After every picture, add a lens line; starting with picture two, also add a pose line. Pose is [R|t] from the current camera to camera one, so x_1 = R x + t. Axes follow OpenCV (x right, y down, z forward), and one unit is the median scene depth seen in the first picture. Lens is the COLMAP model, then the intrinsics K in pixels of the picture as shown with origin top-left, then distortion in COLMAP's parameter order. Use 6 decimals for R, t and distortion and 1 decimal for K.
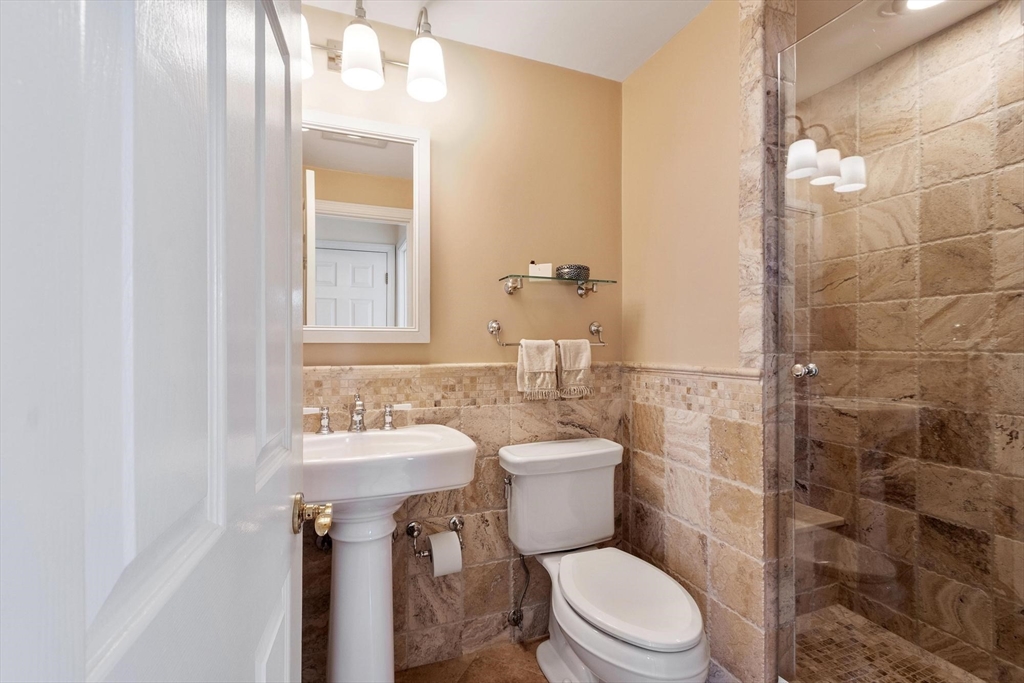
lens RADIAL K [[444.9, 0, 488.5], [0, 444.9, 346.3], [0, 0, 1]] dist [-0.000564, -0.000120]
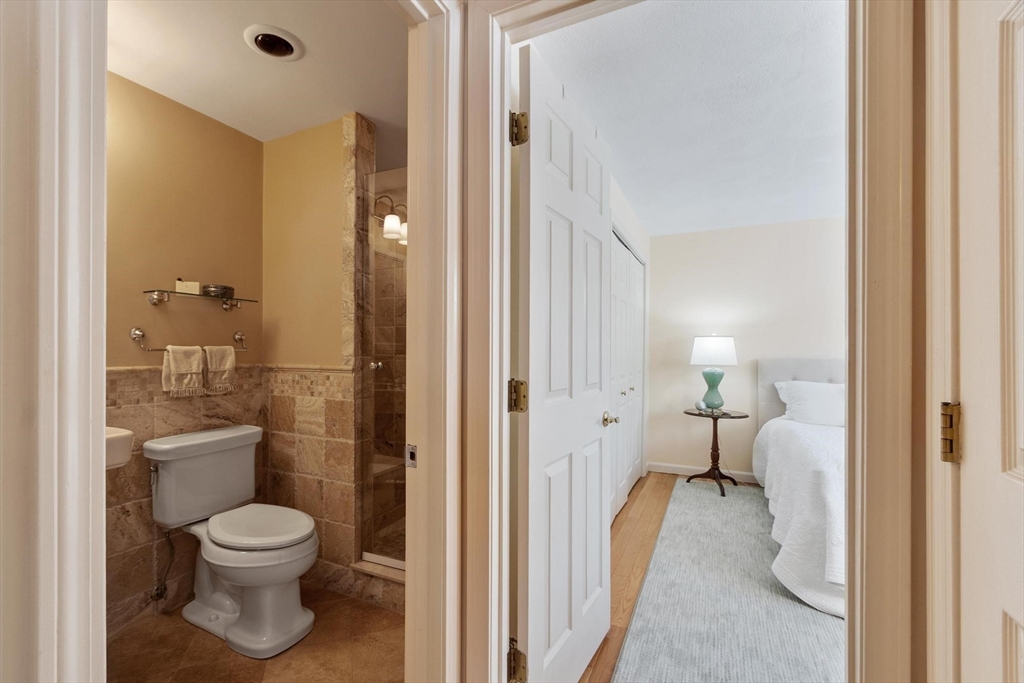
lens RADIAL K [[447.8, 0, 493.1], [0, 447.8, 350.1], [0, 0, 1]] dist [-0.001378, -0.000215]
pose [[0.724173, 0.003859, 0.689608, -0.115327], [-0.003964, 0.999991, -0.001434, -0.005548], [-0.689607, -0.001695, 0.724181, -0.421797]]
